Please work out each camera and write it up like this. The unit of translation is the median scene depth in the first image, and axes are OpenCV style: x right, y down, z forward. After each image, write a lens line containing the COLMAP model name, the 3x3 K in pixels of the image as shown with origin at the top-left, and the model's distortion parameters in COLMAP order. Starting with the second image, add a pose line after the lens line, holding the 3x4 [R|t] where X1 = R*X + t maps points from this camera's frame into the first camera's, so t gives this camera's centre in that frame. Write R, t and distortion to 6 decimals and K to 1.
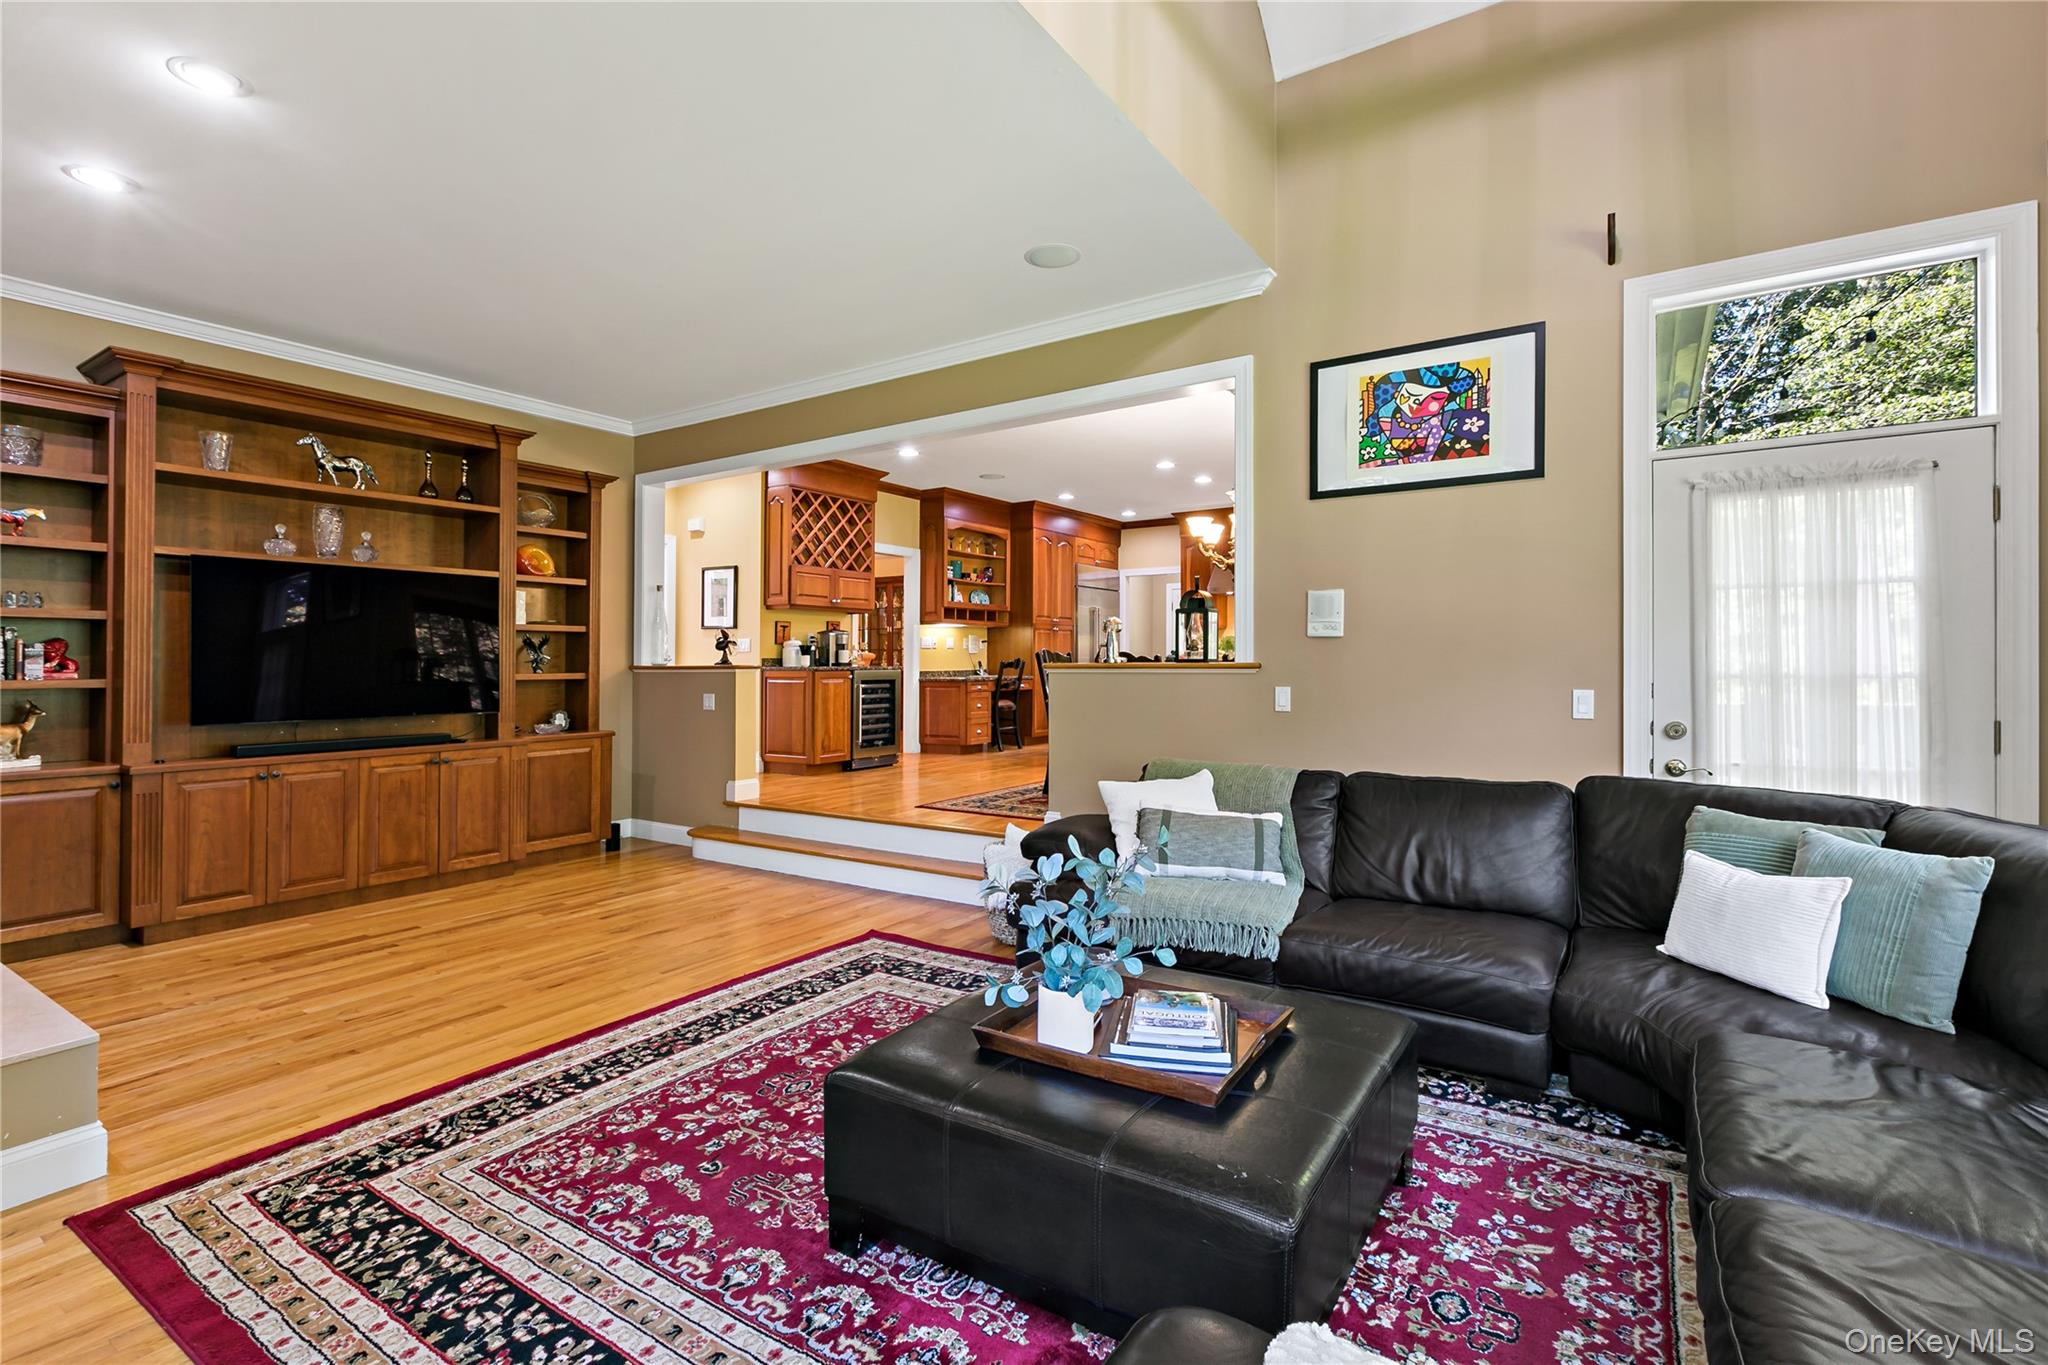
lens RADIAL K [[932.5, 0, 1007.2], [0, 932.5, 650.1], [0, 0, 1]] dist [0.001264, 0.000657]
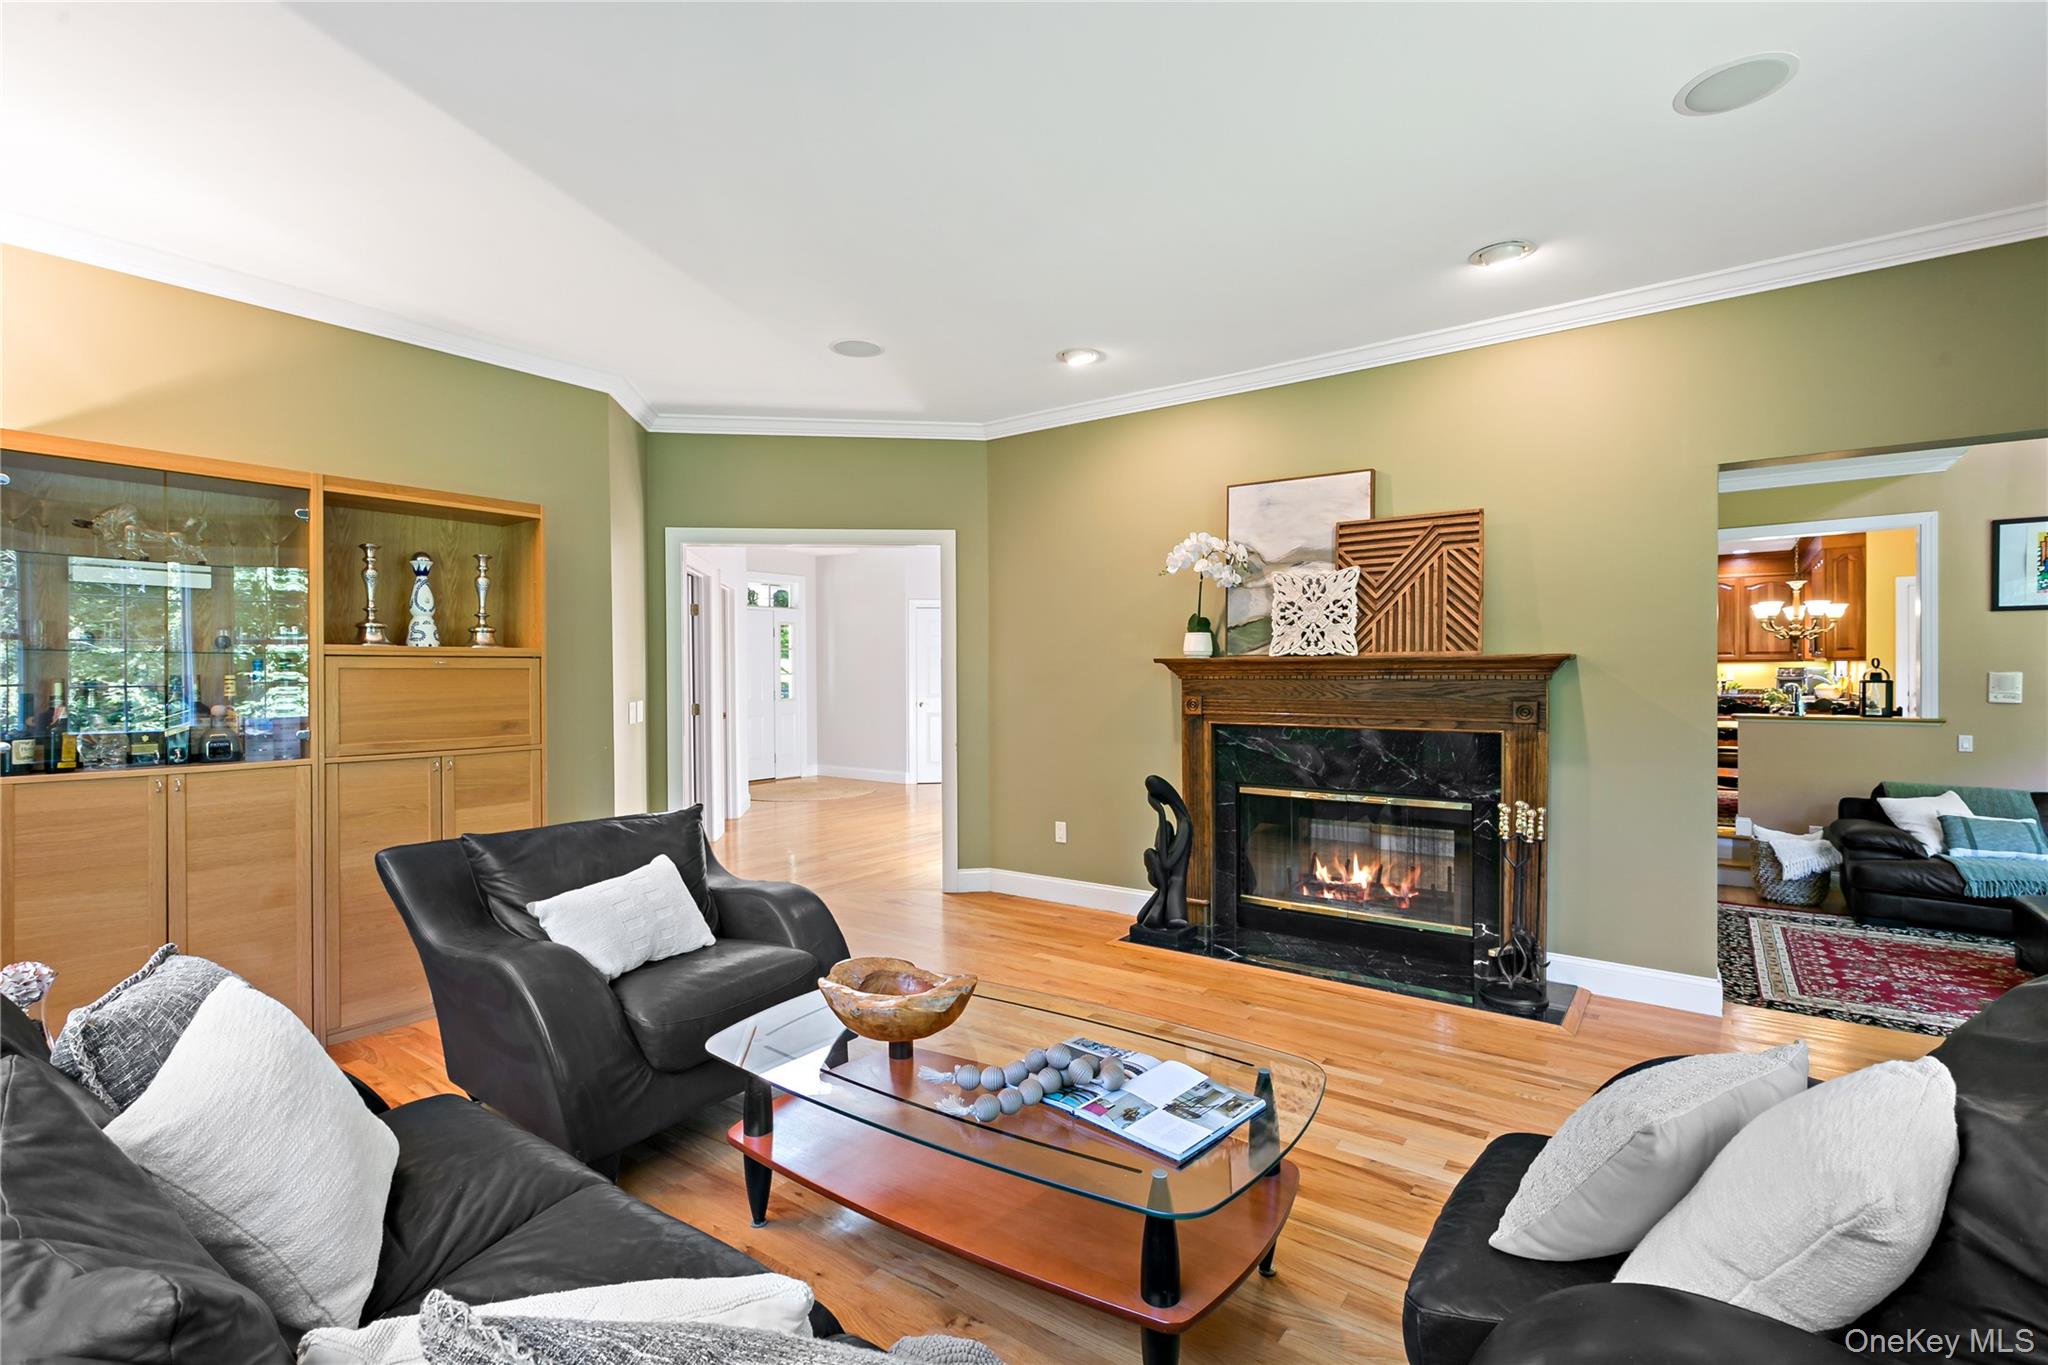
lens RADIAL K [[932.5, 0, 1015.7], [0, 932.5, 674.8], [0, 0, 1]] dist [0.001264, 0.000657]
pose [[0.998889, -0.006092, -0.046737, -1.556621], [0.006834, 0.999853, 0.015744, -0.123811], [0.046634, -0.016046, 0.998783, -0.768676]]
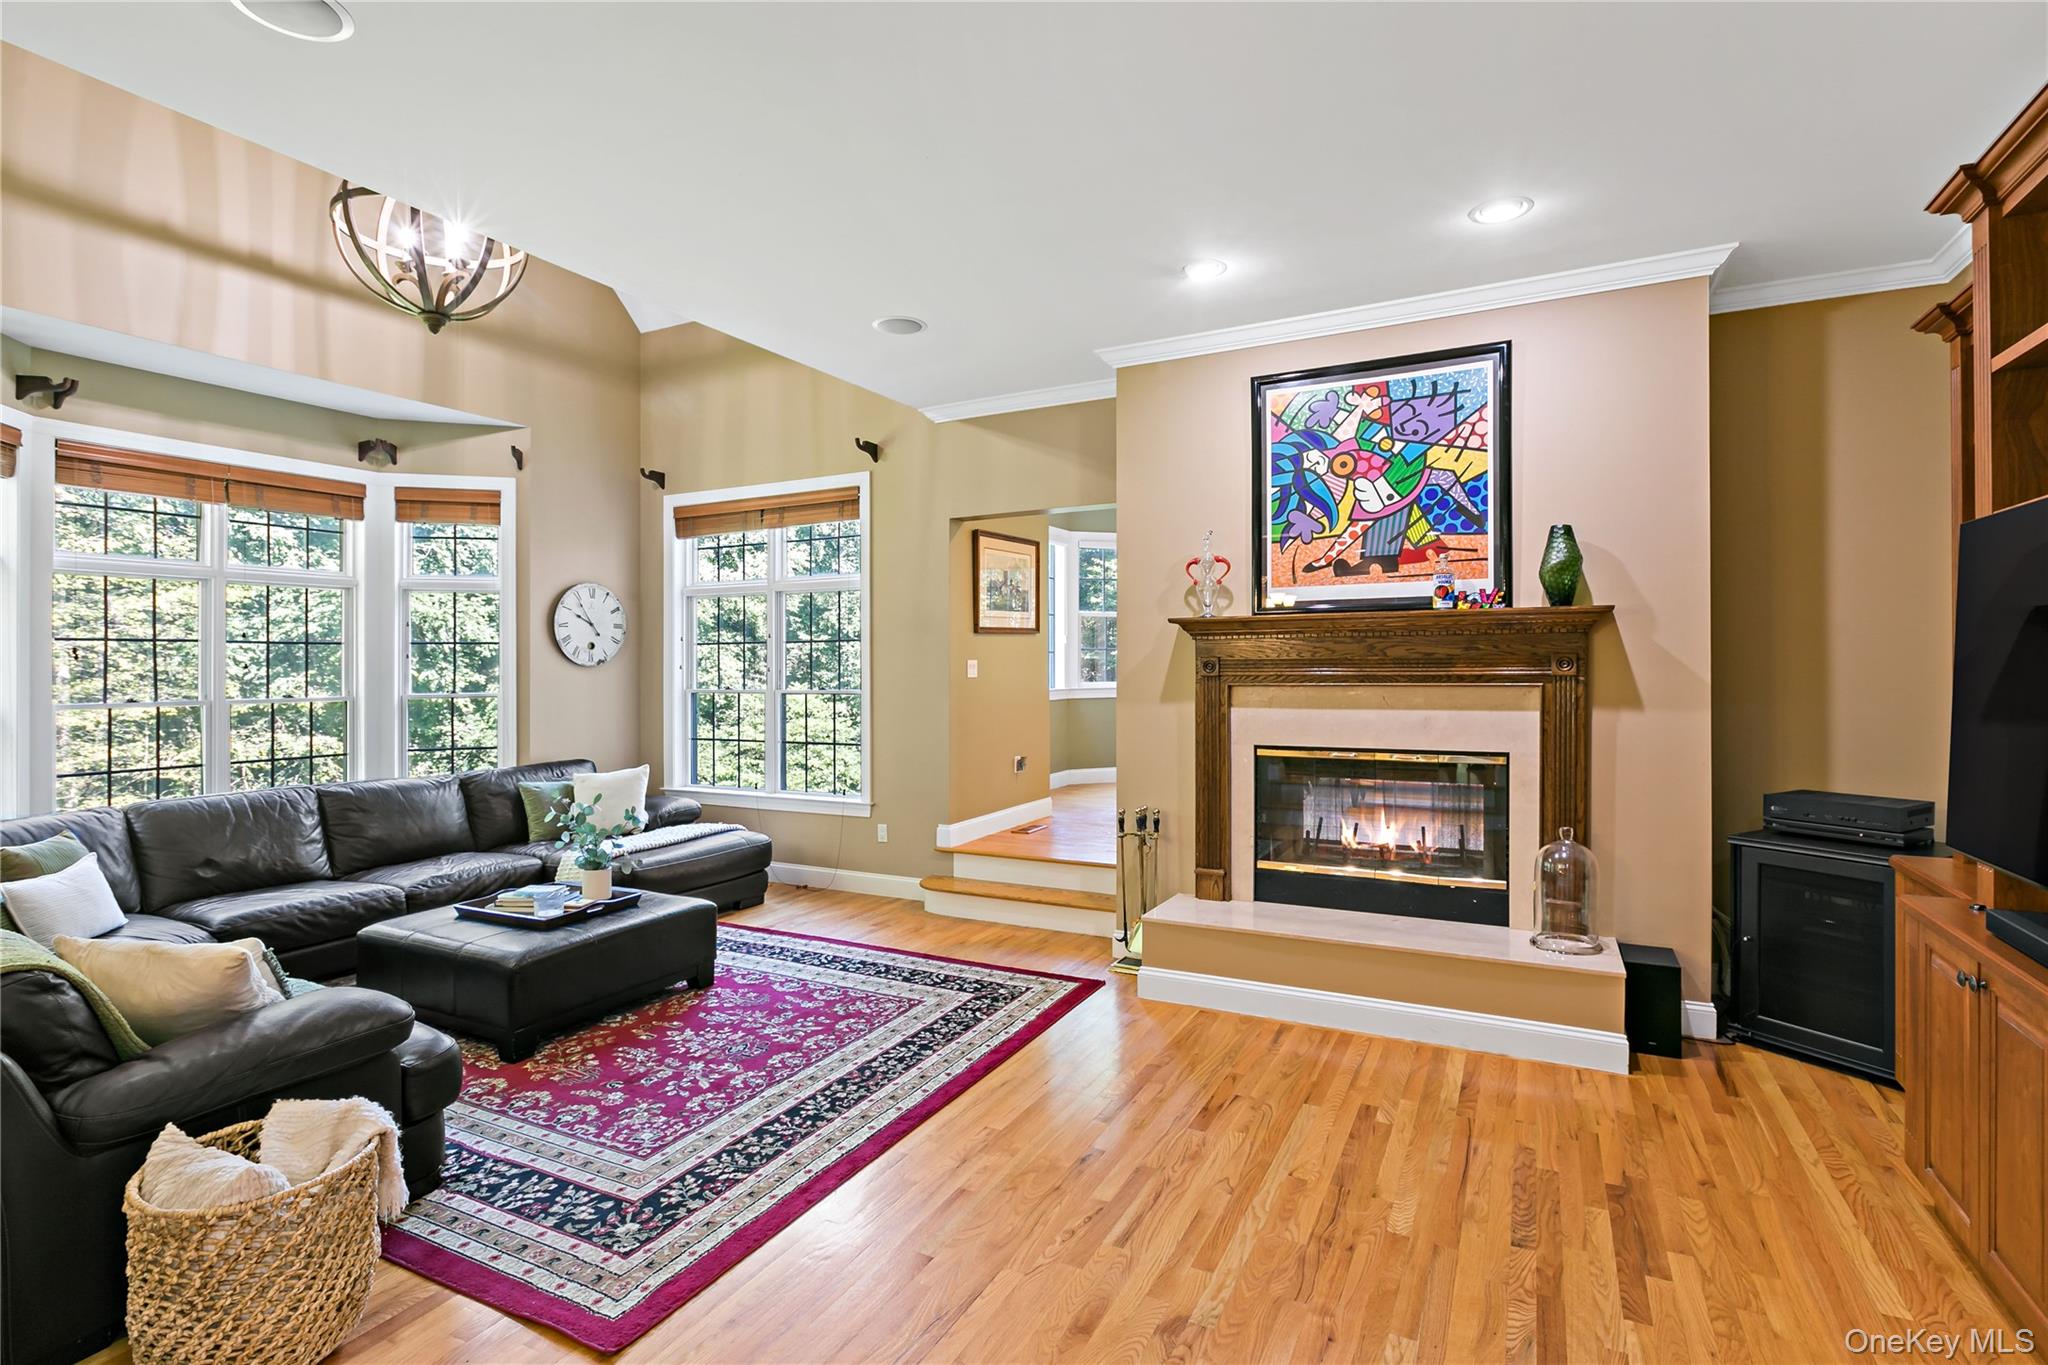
lens RADIAL K [[977.4, 0, 1017.0], [0, 977.4, 672.2], [0, 0, 1]] dist [-0.001448, -0.000198]
pose [[-0.994239, 0.009090, -0.106800, -0.400552], [0.009627, 0.999943, -0.004517, -0.031022], [0.106753, -0.005519, -0.994270, 2.039235]]
